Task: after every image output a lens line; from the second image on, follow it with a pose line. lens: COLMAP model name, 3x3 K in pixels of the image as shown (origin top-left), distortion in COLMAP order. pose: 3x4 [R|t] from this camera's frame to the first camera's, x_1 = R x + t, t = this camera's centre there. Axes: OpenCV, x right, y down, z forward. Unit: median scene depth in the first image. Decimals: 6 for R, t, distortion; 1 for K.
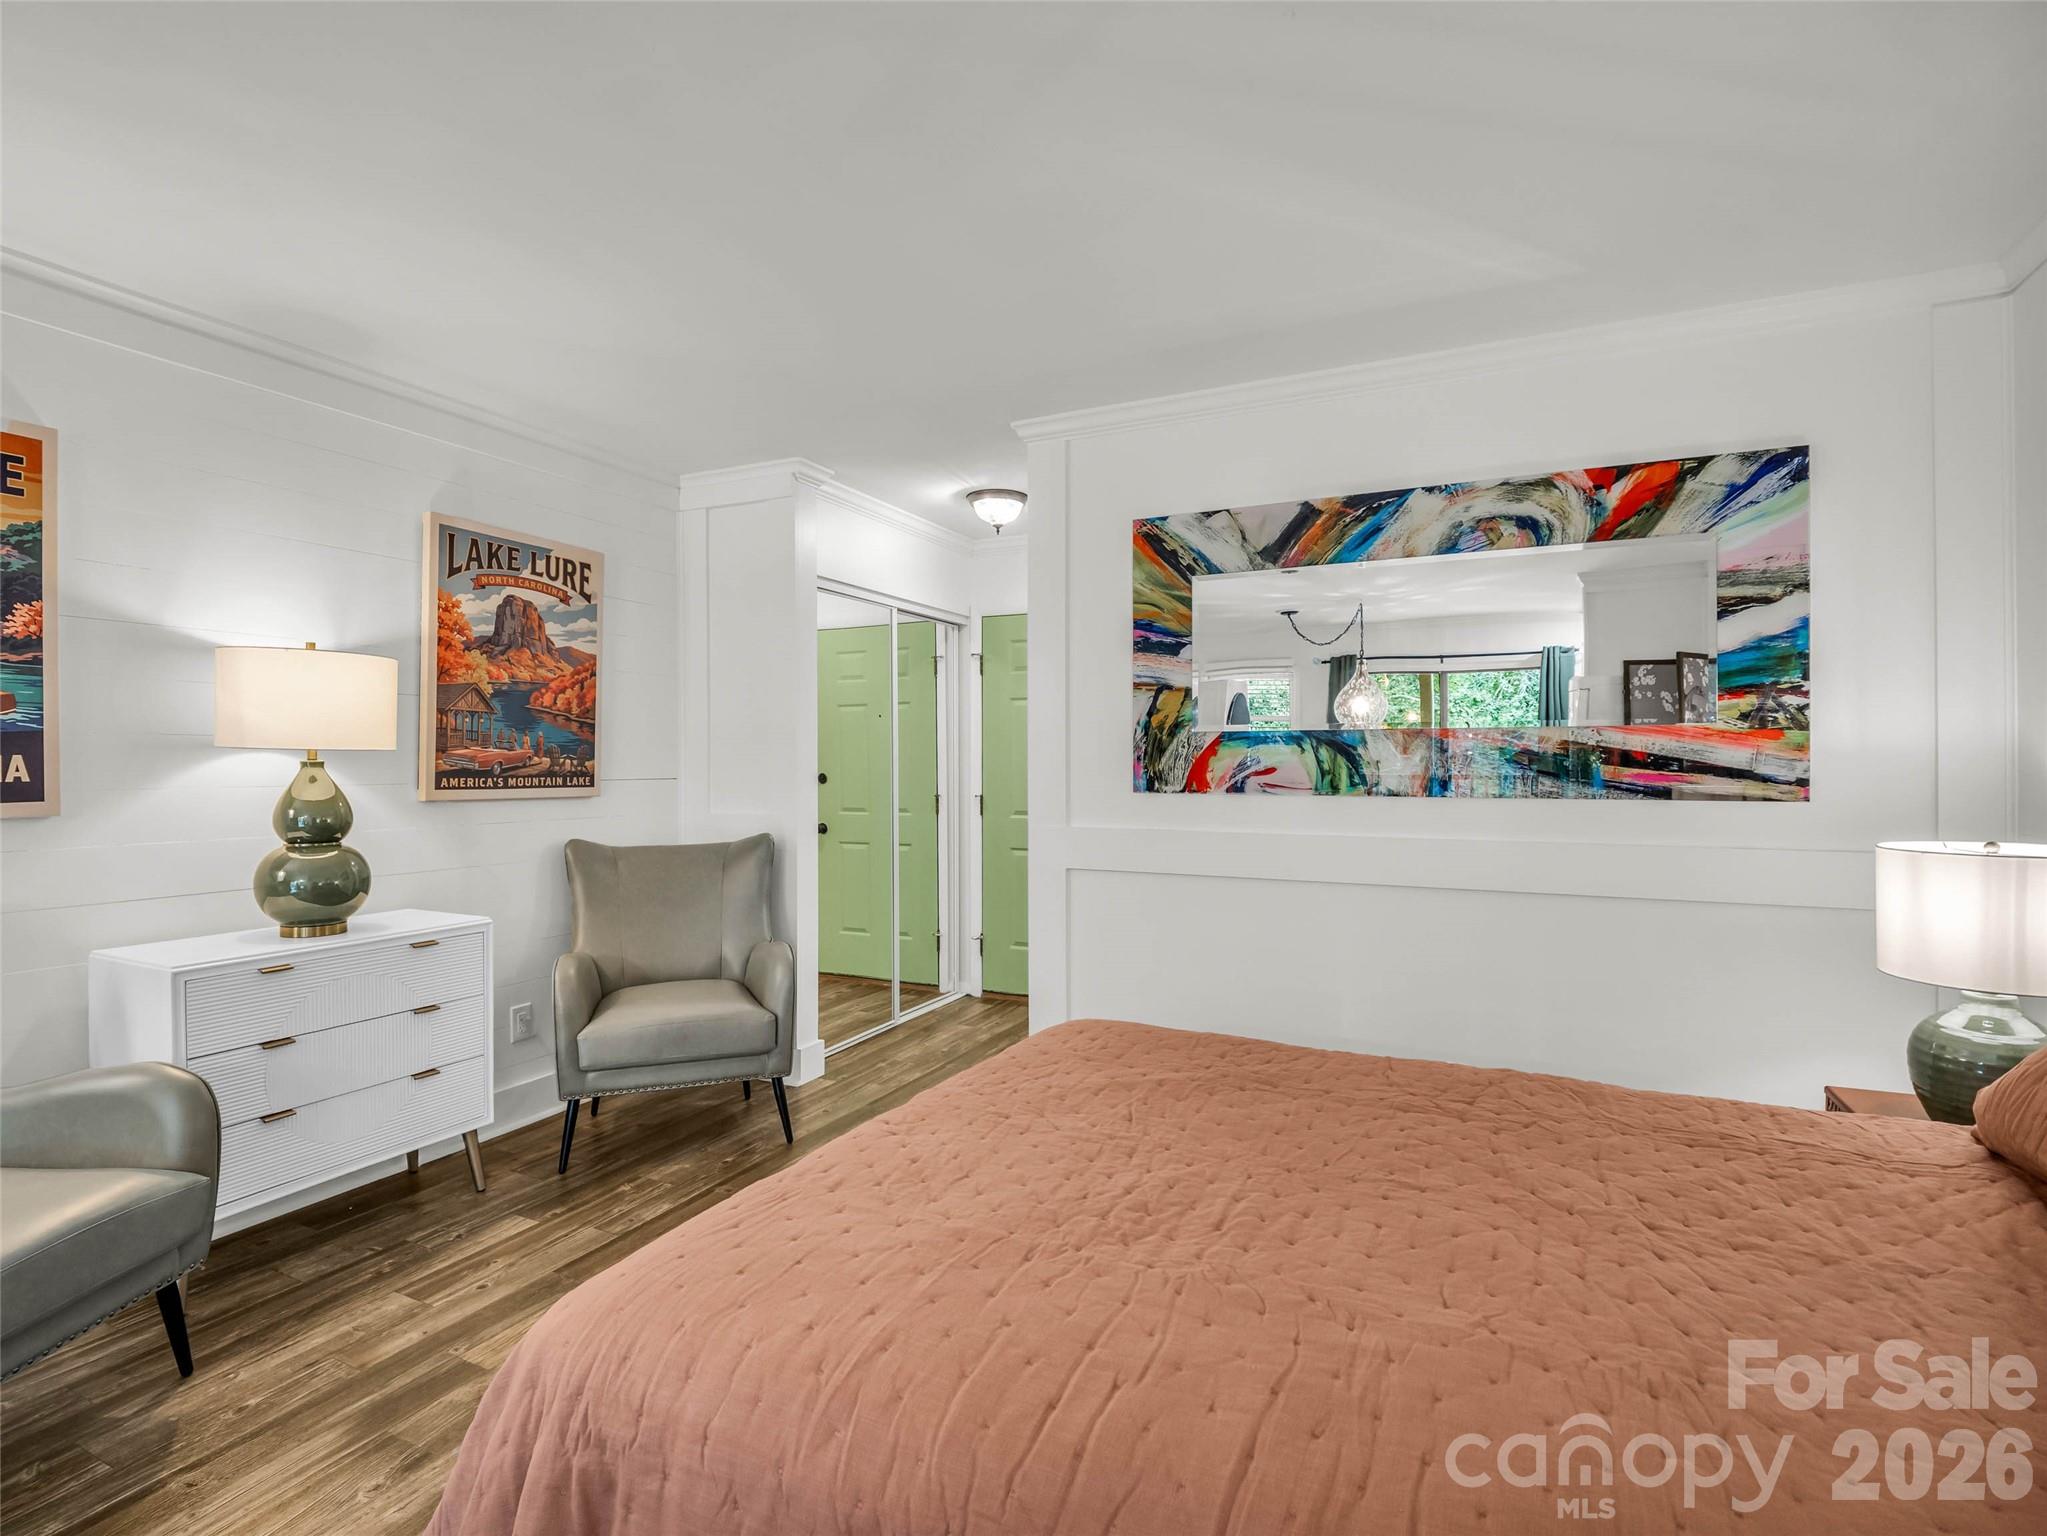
lens RADIAL K [[1002.9, 0, 1029.8], [0, 1002.9, 767.9], [0, 0, 1]] dist [-0.010981, -0.002206]
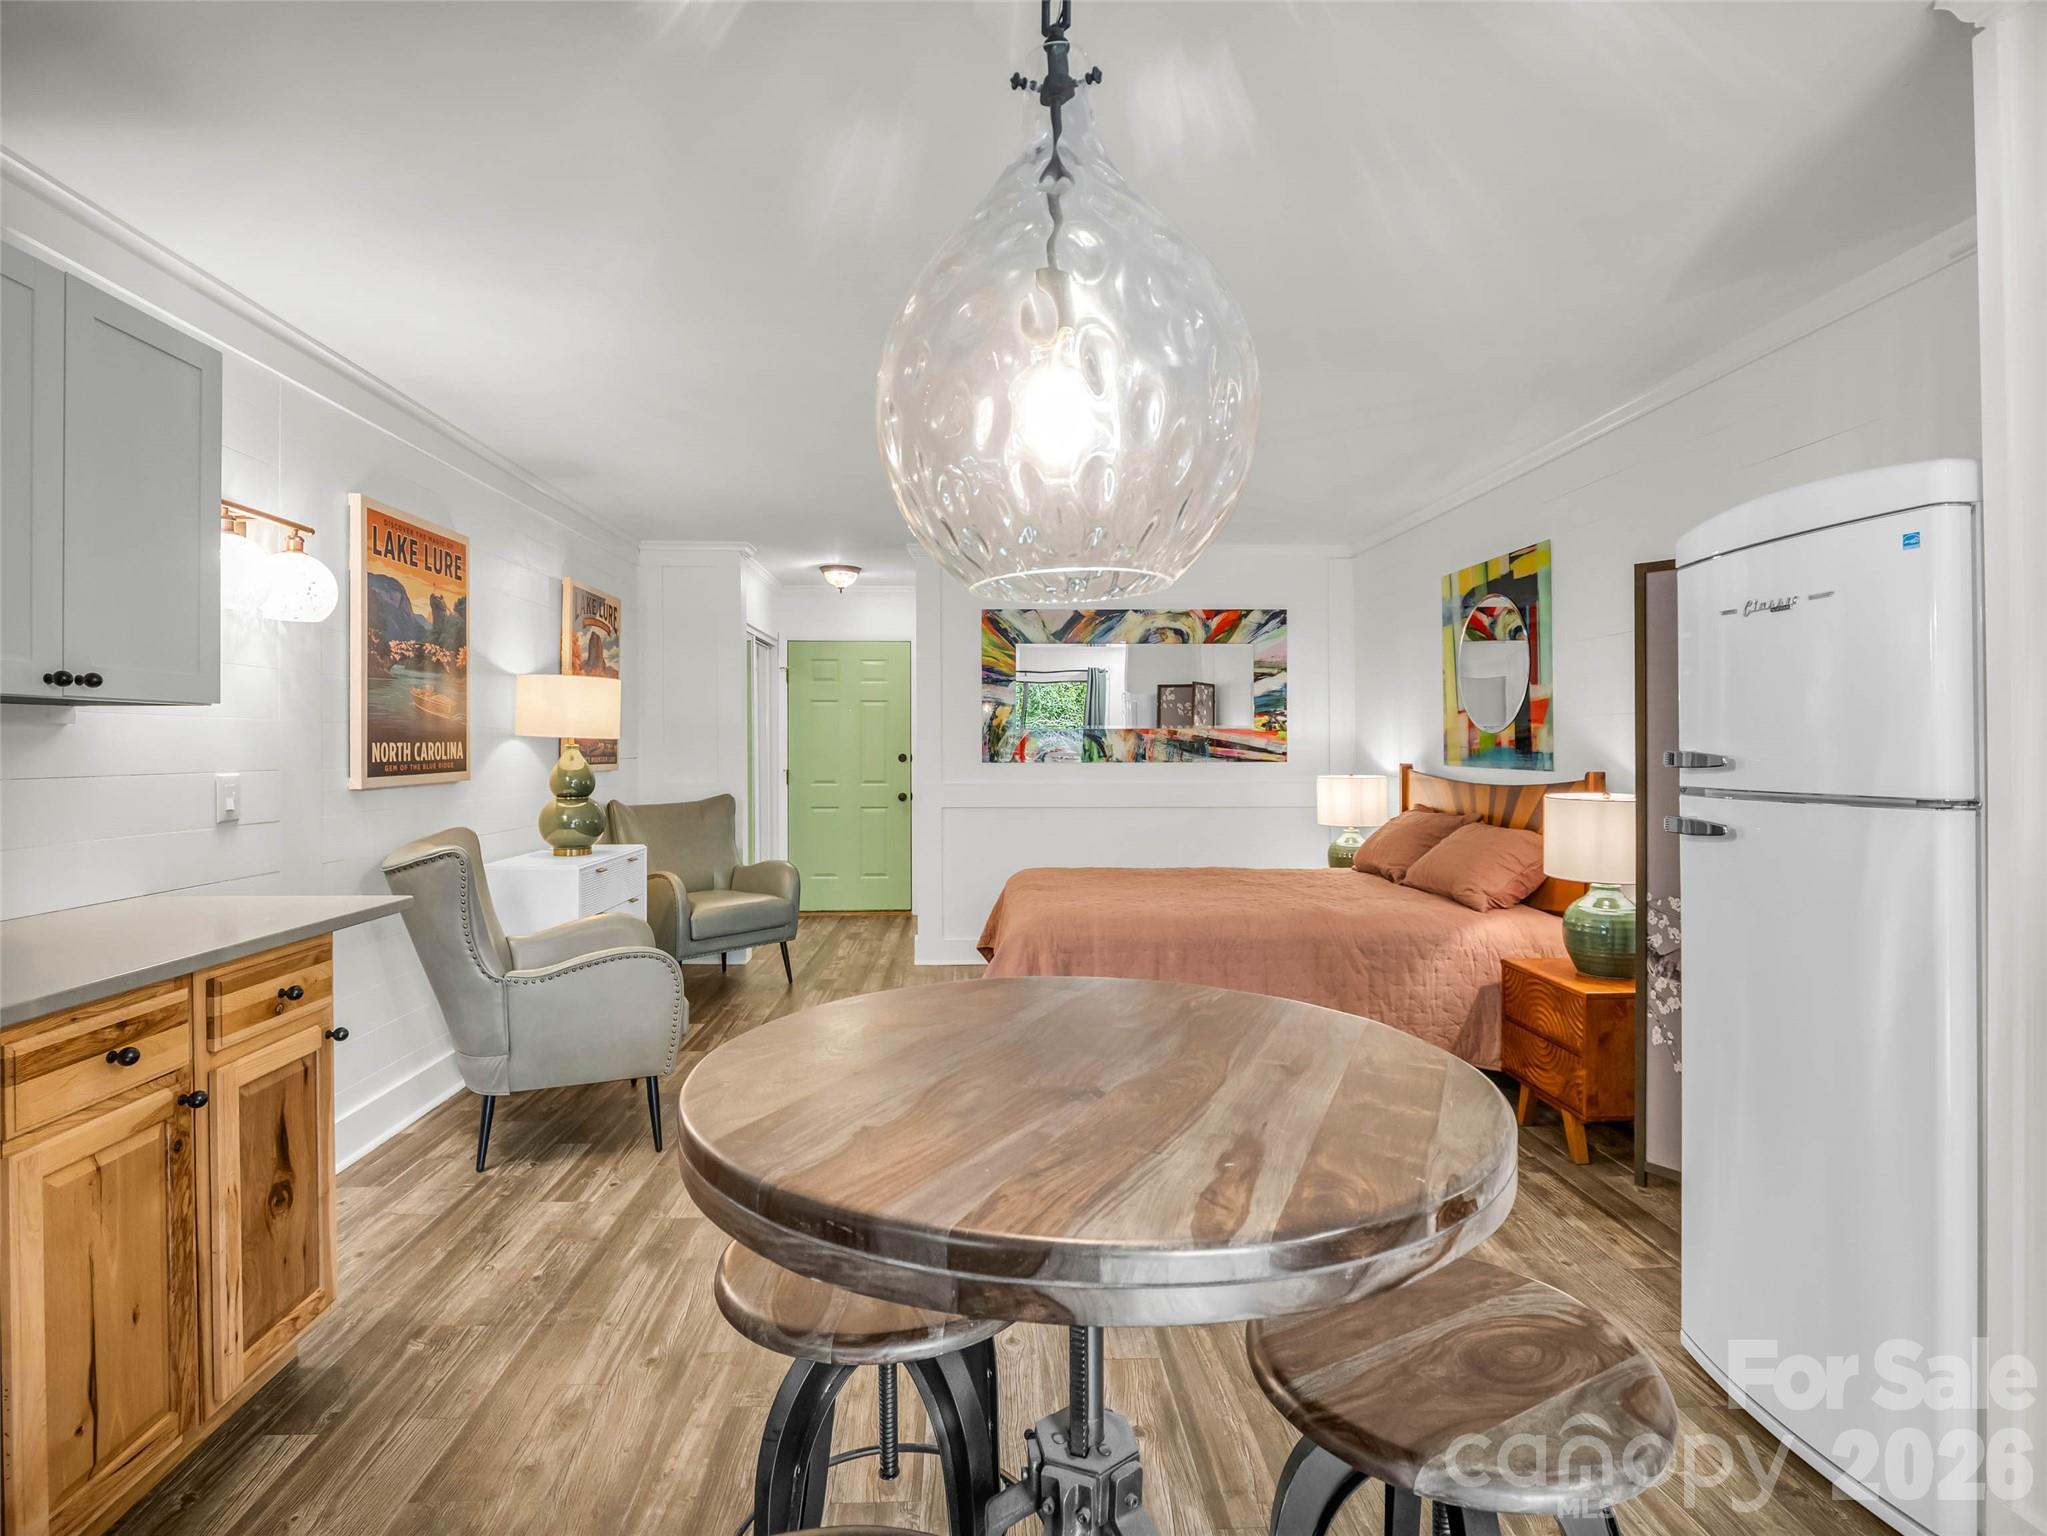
lens RADIAL K [[1002.9, 0, 1005.7], [0, 1002.9, 745.1], [0, 0, 1]] dist [-0.010981, -0.002206]
pose [[0.882874, -0.001278, 0.469608, -0.729048], [0.004610, 0.999972, -0.005946, 0.004289], [-0.469587, 0.007415, 0.882855, -0.617870]]
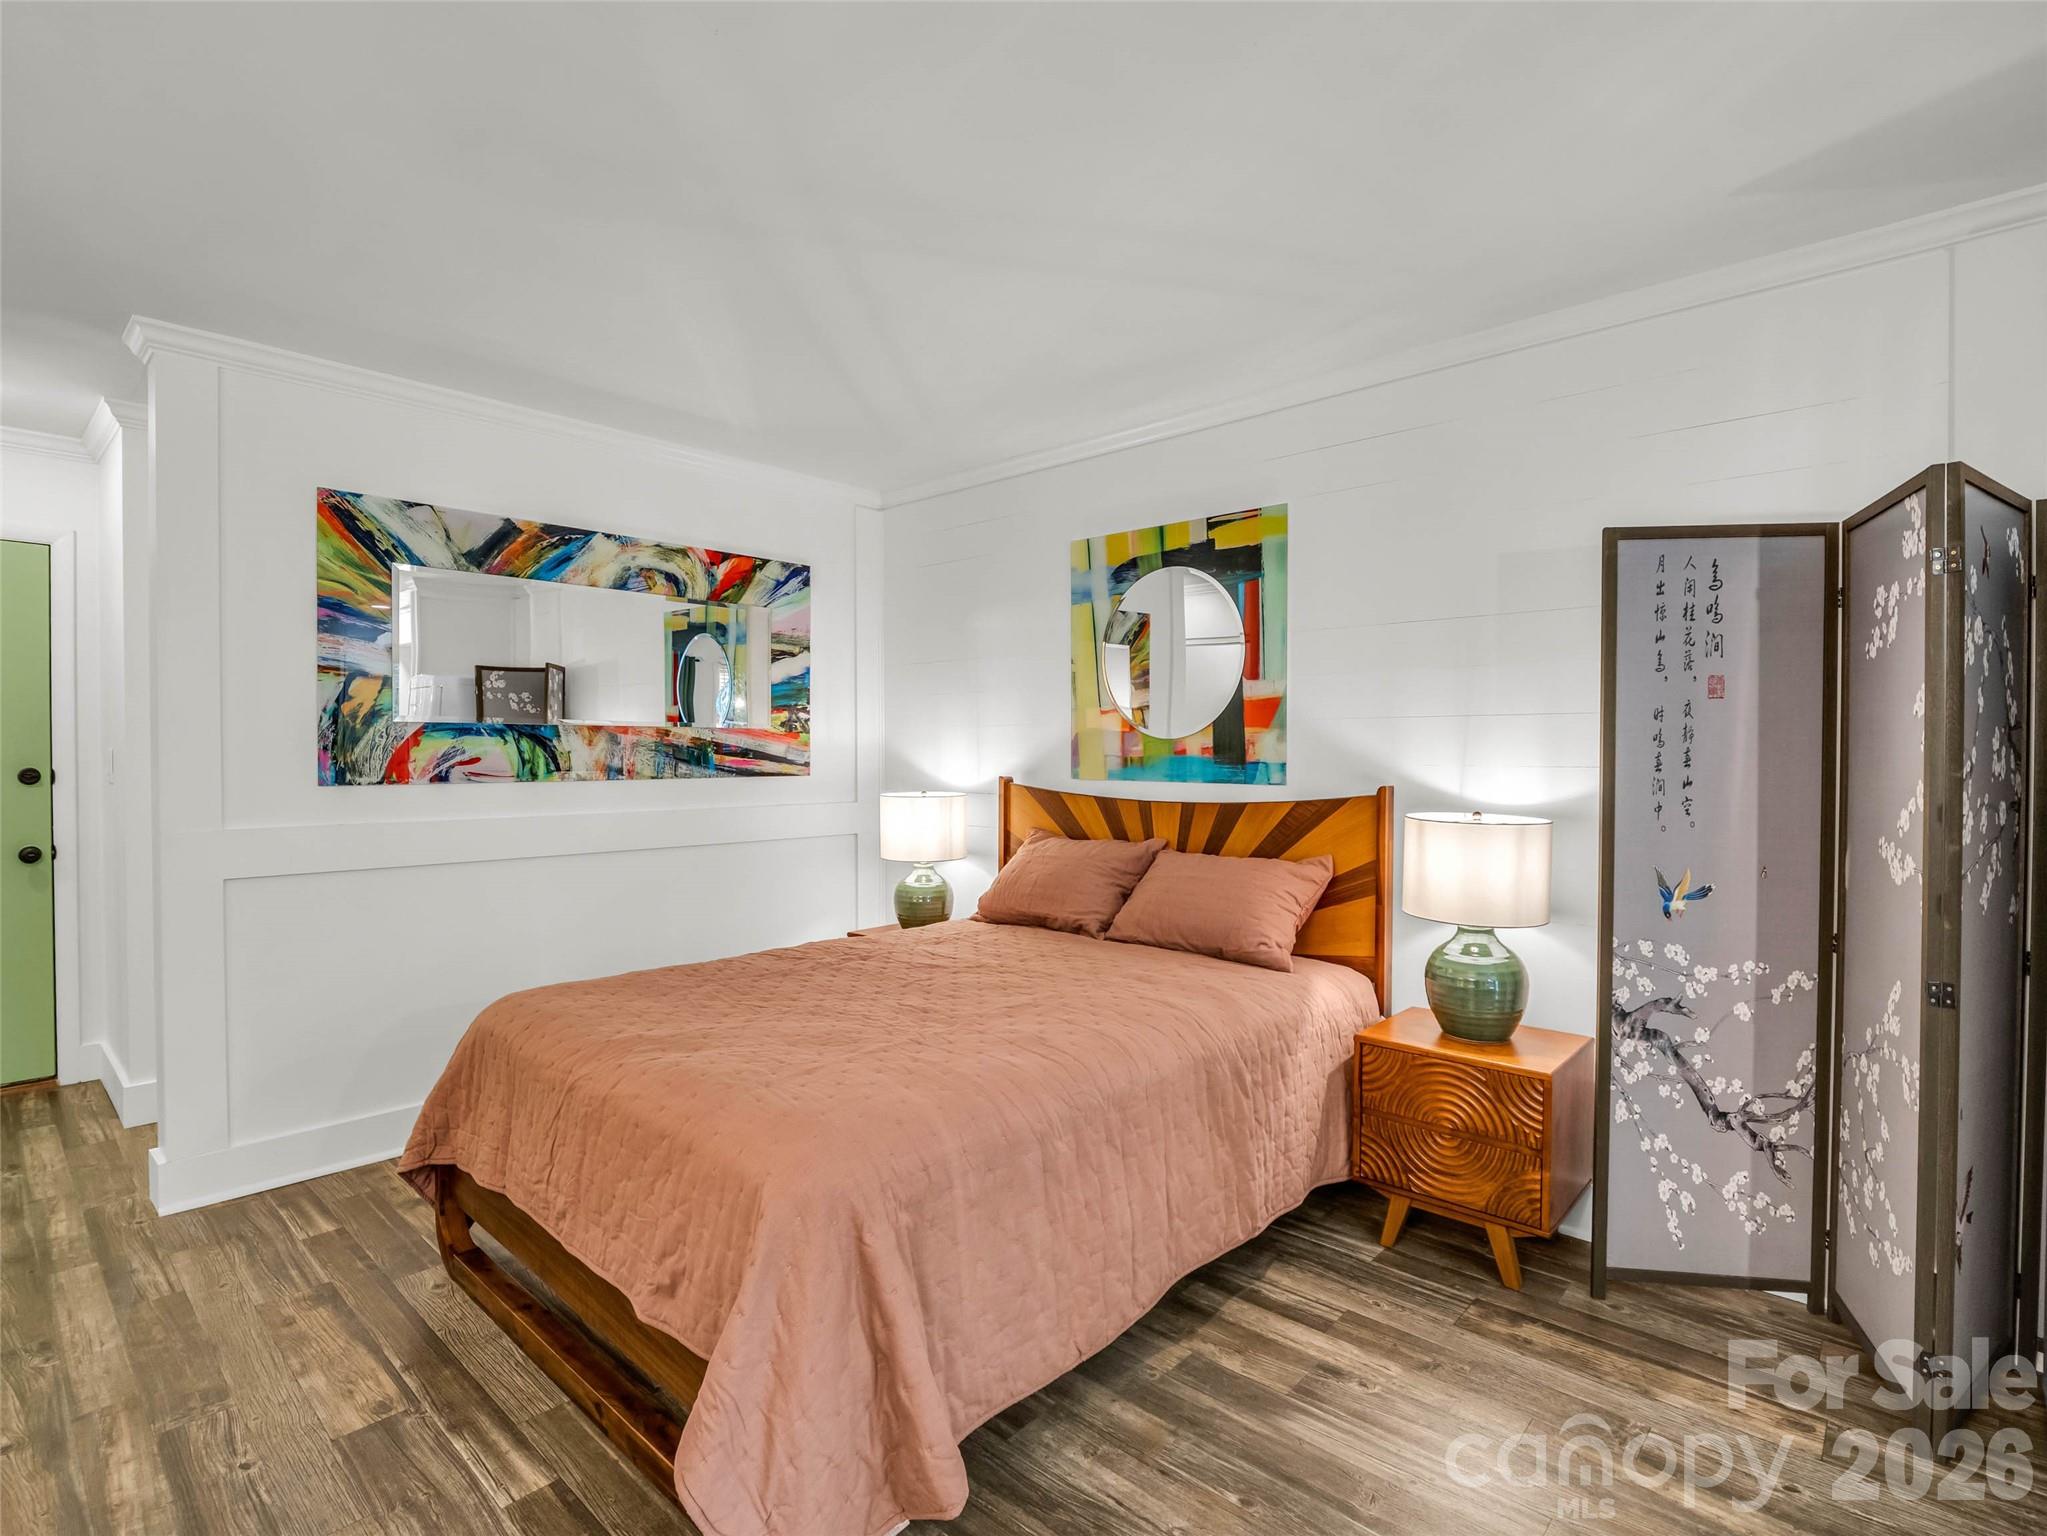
lens RADIAL K [[1002.9, 0, 1011.8], [0, 1002.9, 769.8], [0, 0, 1]] dist [-0.010981, -0.002206]
pose [[0.290880, -0.016030, 0.956625, -0.612817], [0.004902, 0.999871, 0.015264, -0.000637], [-0.956747, 0.000250, 0.290921, 0.136586]]
